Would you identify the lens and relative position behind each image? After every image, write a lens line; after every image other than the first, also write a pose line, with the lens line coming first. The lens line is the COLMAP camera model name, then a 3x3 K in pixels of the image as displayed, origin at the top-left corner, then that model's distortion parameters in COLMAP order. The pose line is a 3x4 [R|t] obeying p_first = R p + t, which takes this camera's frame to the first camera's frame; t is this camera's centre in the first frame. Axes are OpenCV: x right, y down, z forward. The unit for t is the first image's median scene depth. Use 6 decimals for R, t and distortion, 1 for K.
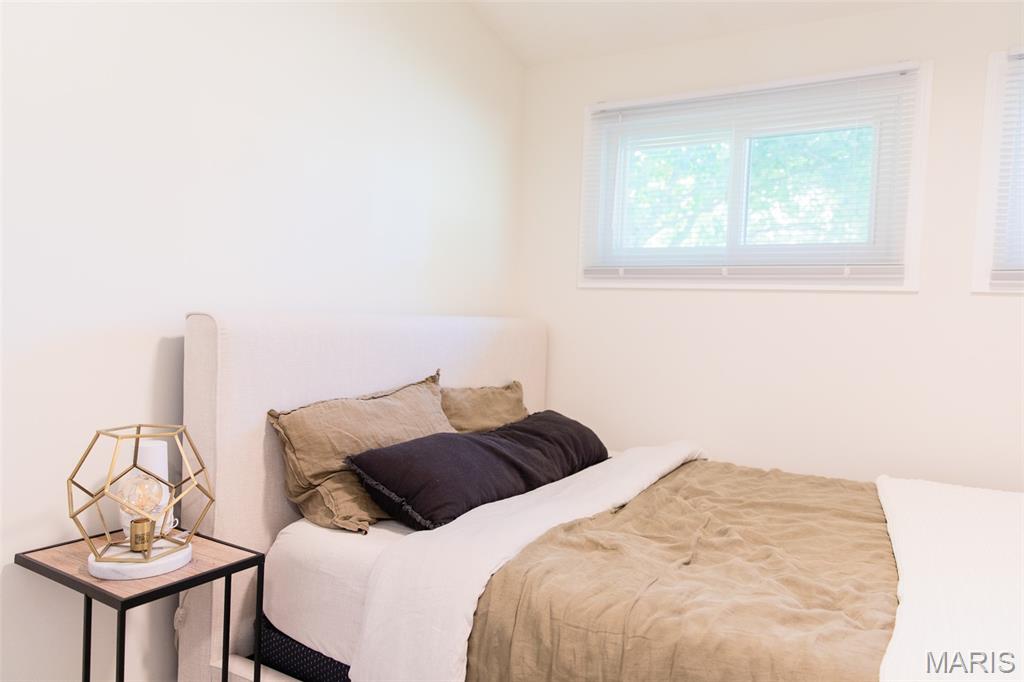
lens RADIAL K [[681.2, 0, 514.3], [0, 681.2, 345.4], [0, 0, 1]] dist [0.007486, -0.001870]
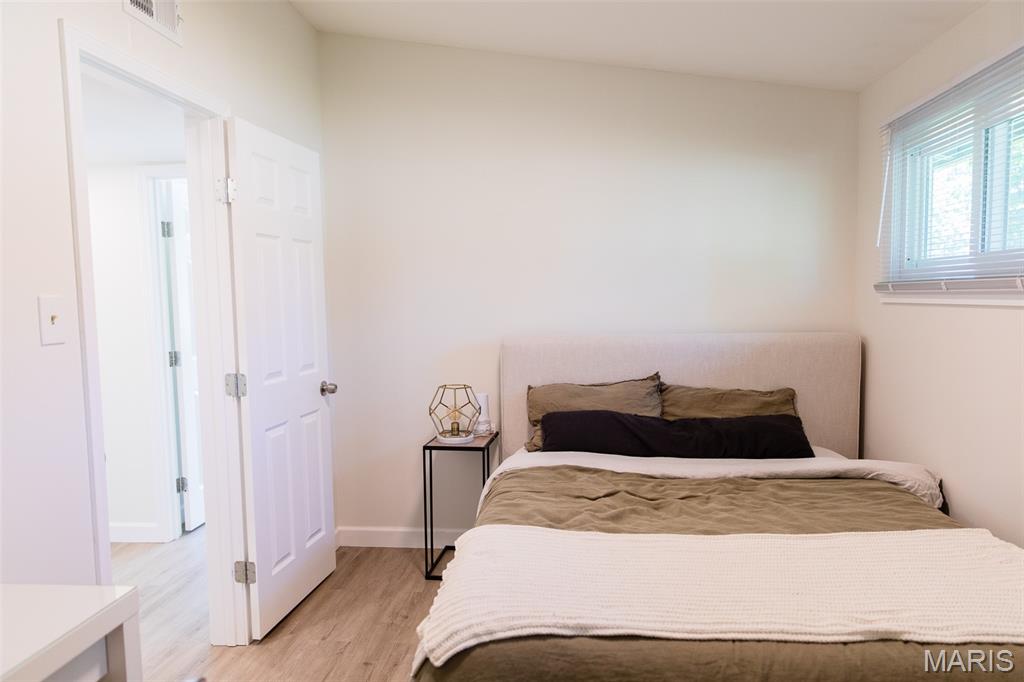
lens RADIAL K [[681.2, 0, 514.3], [0, 681.2, 345.4], [0, 0, 1]] dist [0.007486, -0.001870]
pose [[0.416278, 0.024177, -0.908916, 0.935340], [-0.014603, 0.999695, 0.019904, -0.038882], [0.909120, 0.004987, 0.416504, 0.090949]]
